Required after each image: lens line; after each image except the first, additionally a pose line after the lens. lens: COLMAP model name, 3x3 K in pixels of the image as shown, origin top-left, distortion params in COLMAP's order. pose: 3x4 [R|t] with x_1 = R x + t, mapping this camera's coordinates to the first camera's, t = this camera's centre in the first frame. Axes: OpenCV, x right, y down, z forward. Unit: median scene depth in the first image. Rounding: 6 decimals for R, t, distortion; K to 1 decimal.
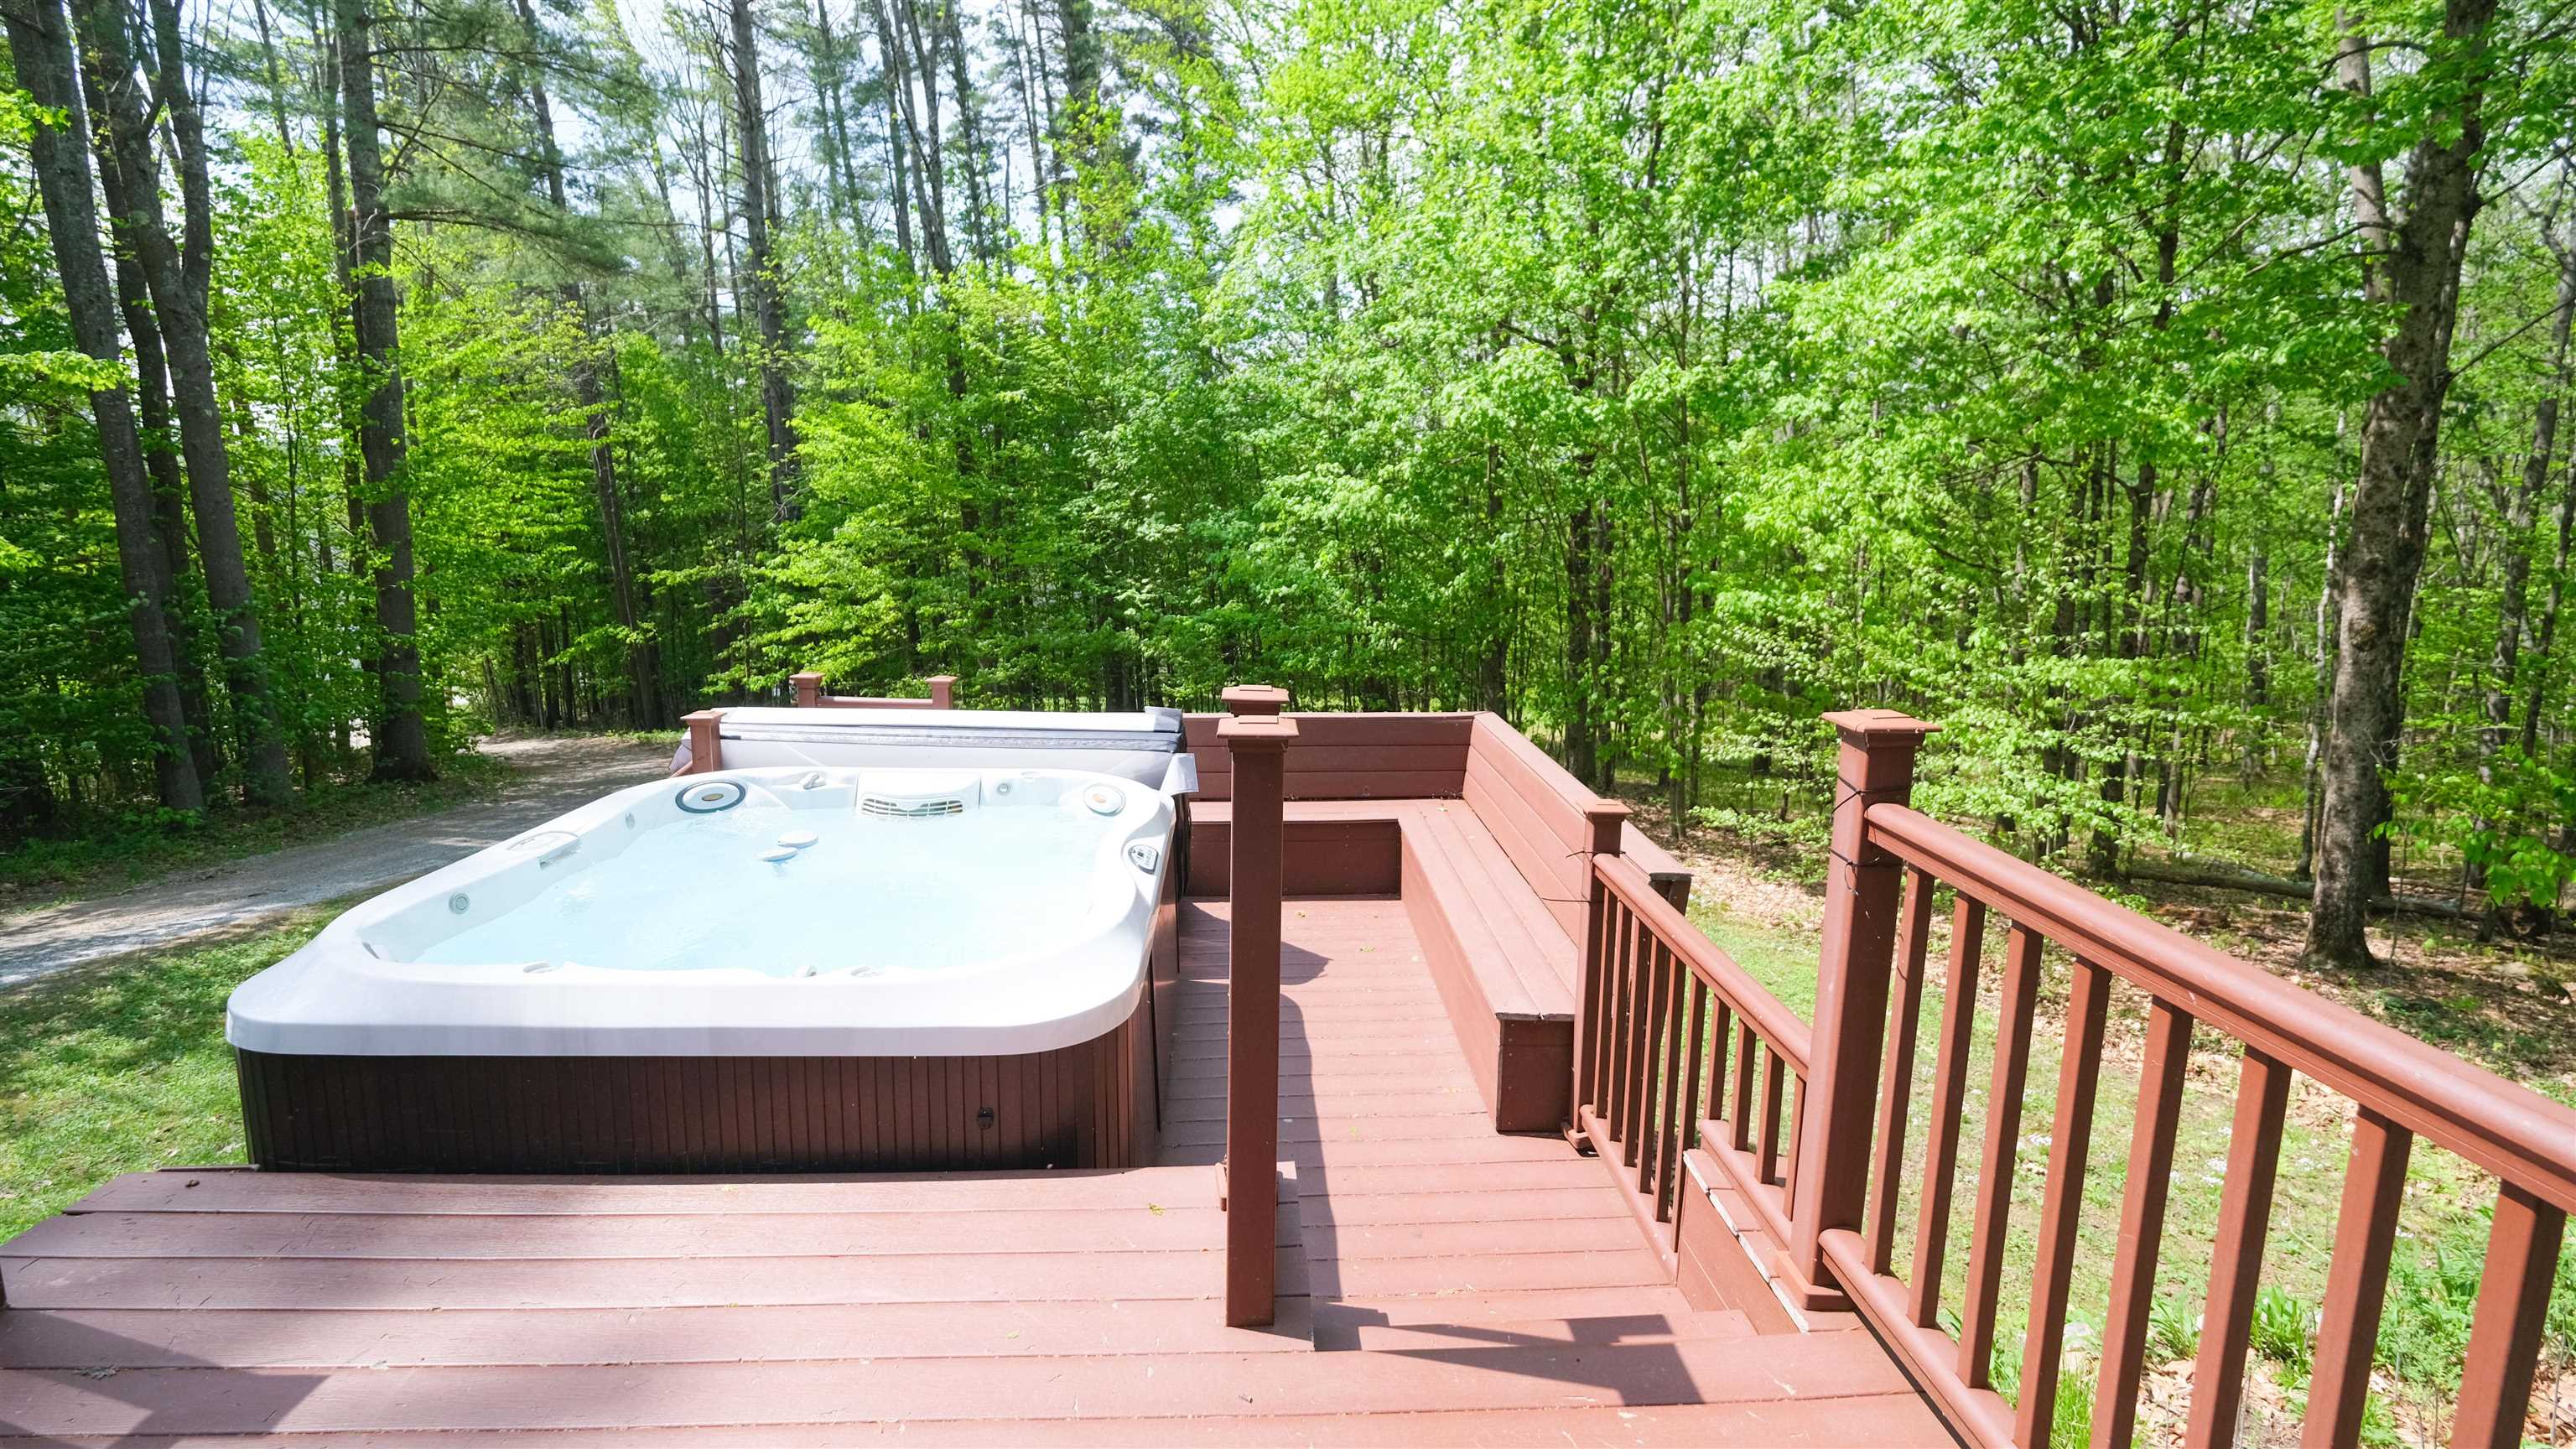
lens RADIAL K [[1116.2, 0, 1291.8], [0, 1116.2, 685.1], [0, 0, 1]] dist [-0.001604, -0.000190]
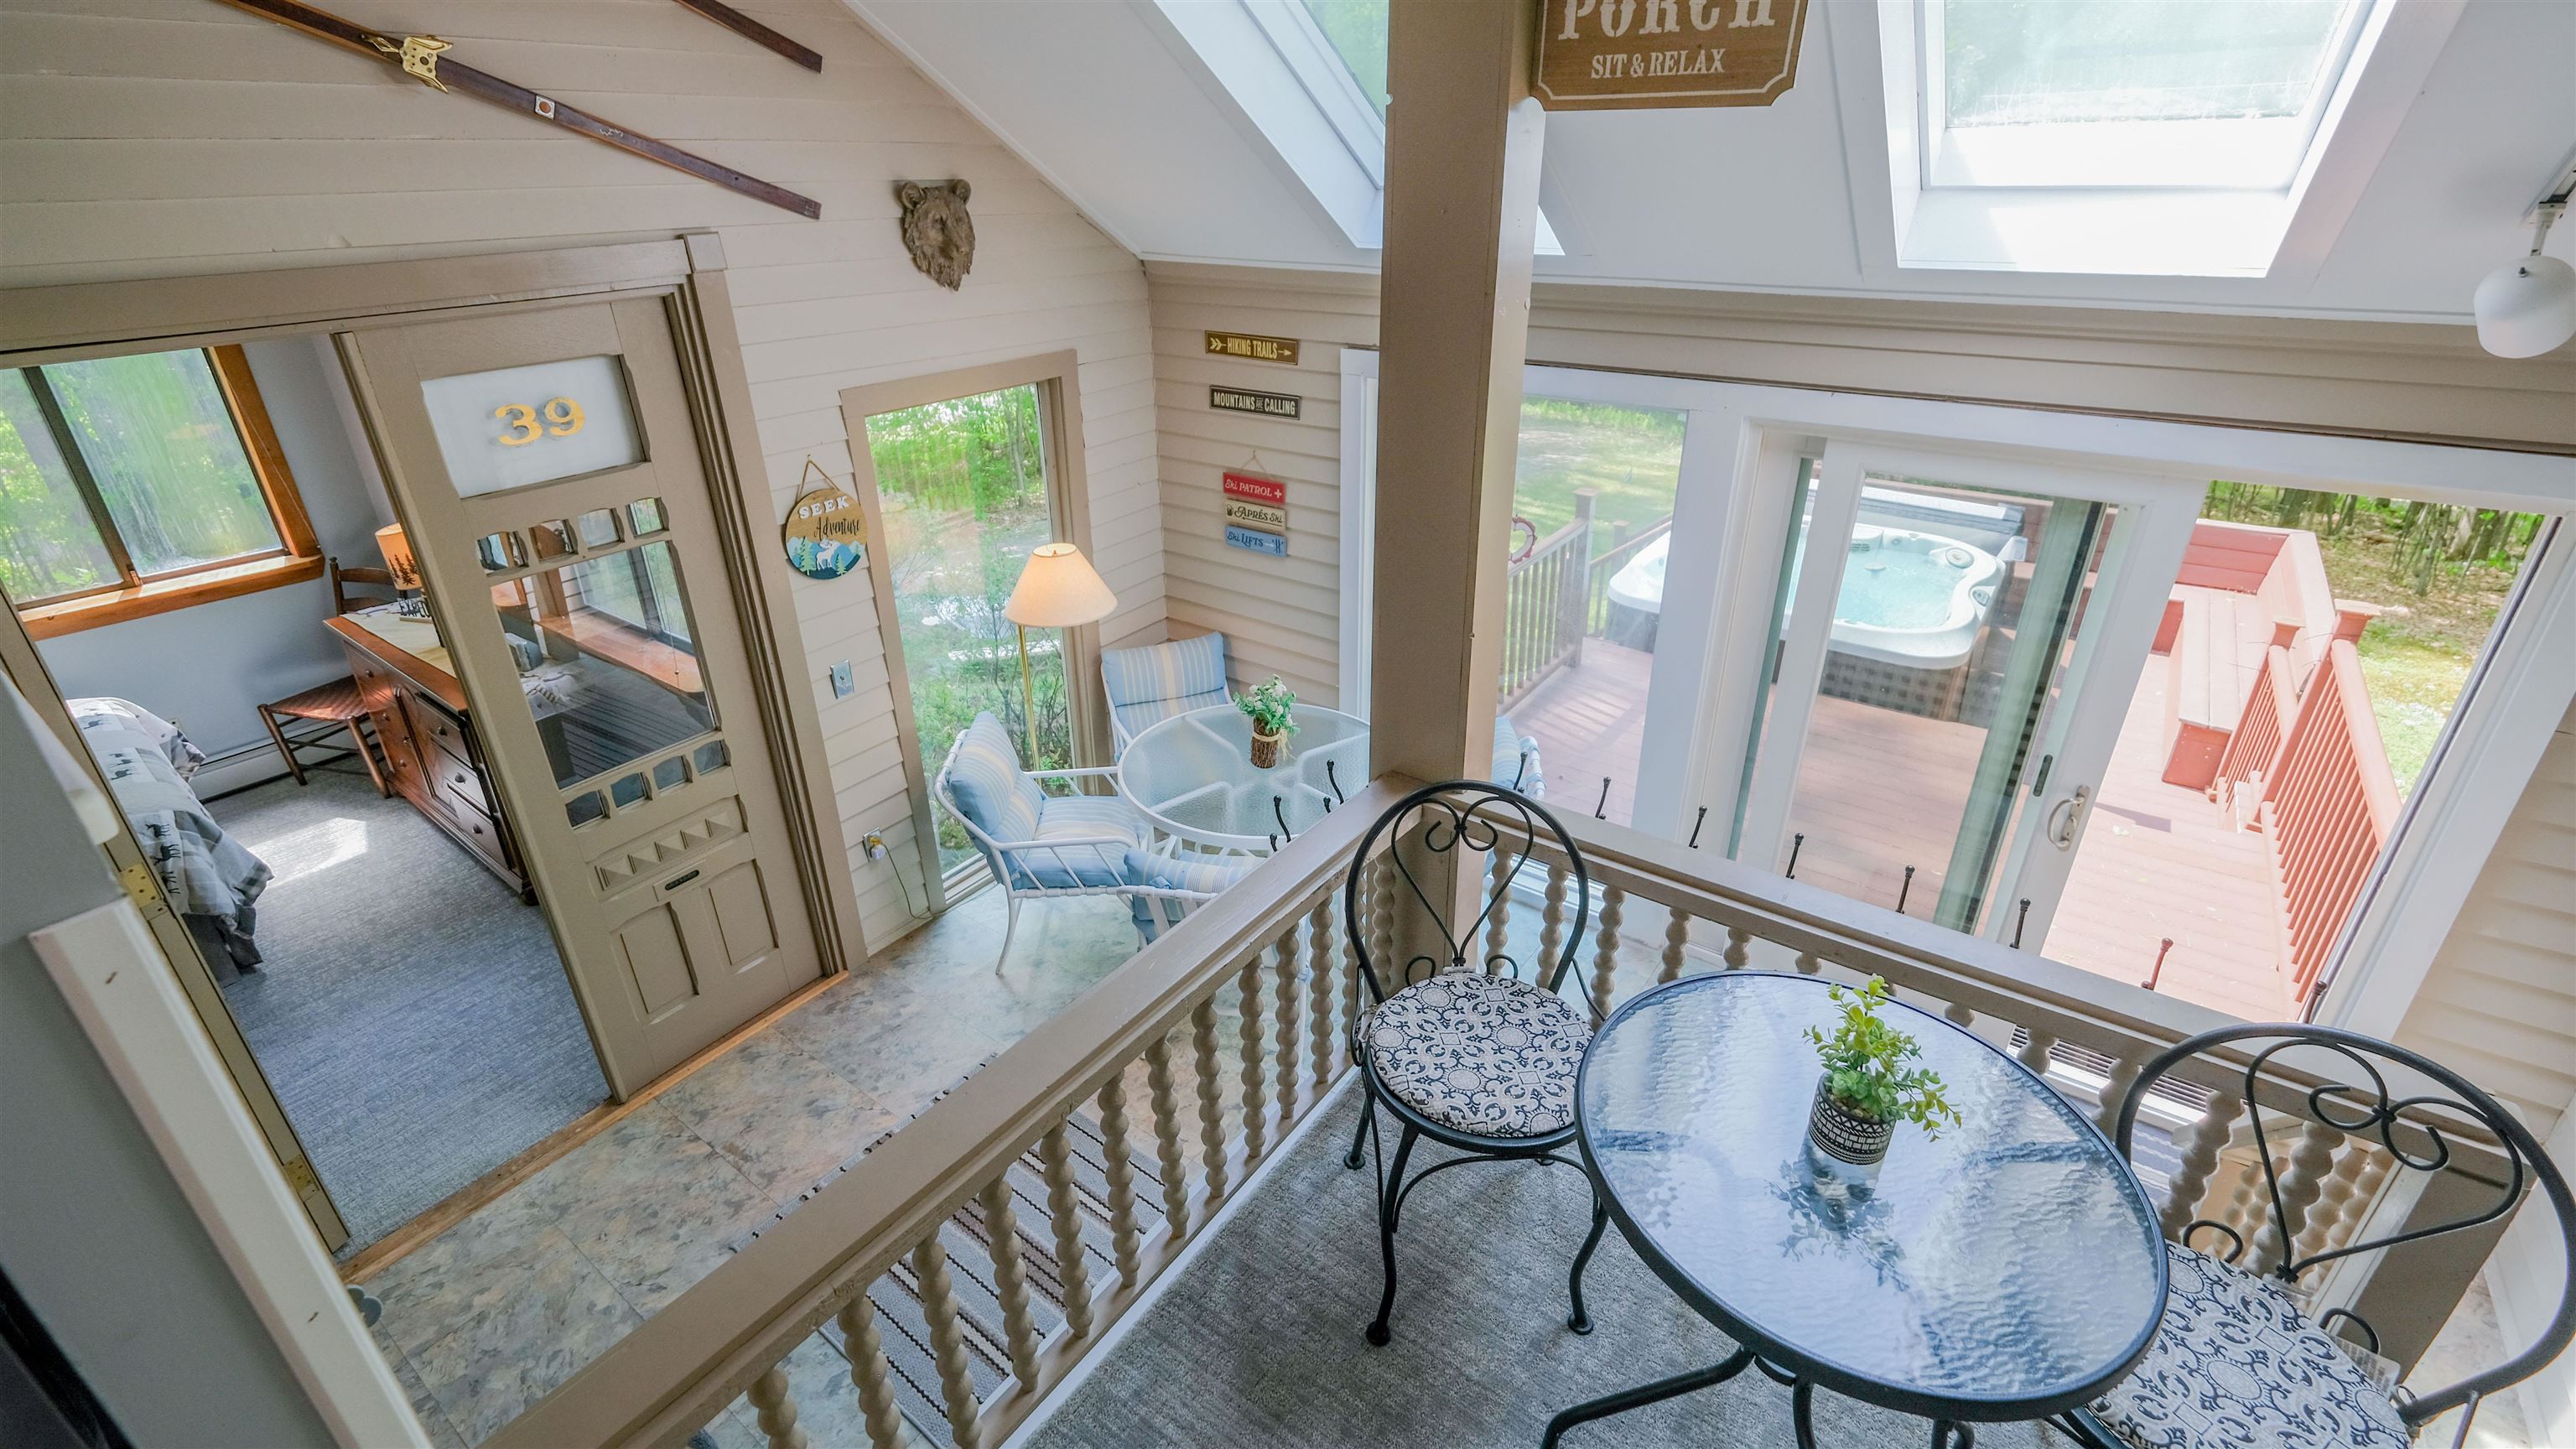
lens RADIAL K [[1116.2, 0, 1291.8], [0, 1116.2, 685.1], [0, 0, 1]] dist [-0.001604, -0.000190]
pose [[0.778527, 0.243430, -0.578479, 0.095993], [-0.067702, 0.948911, 0.308196, -0.221046], [0.623949, -0.200774, 0.755233, -1.273697]]
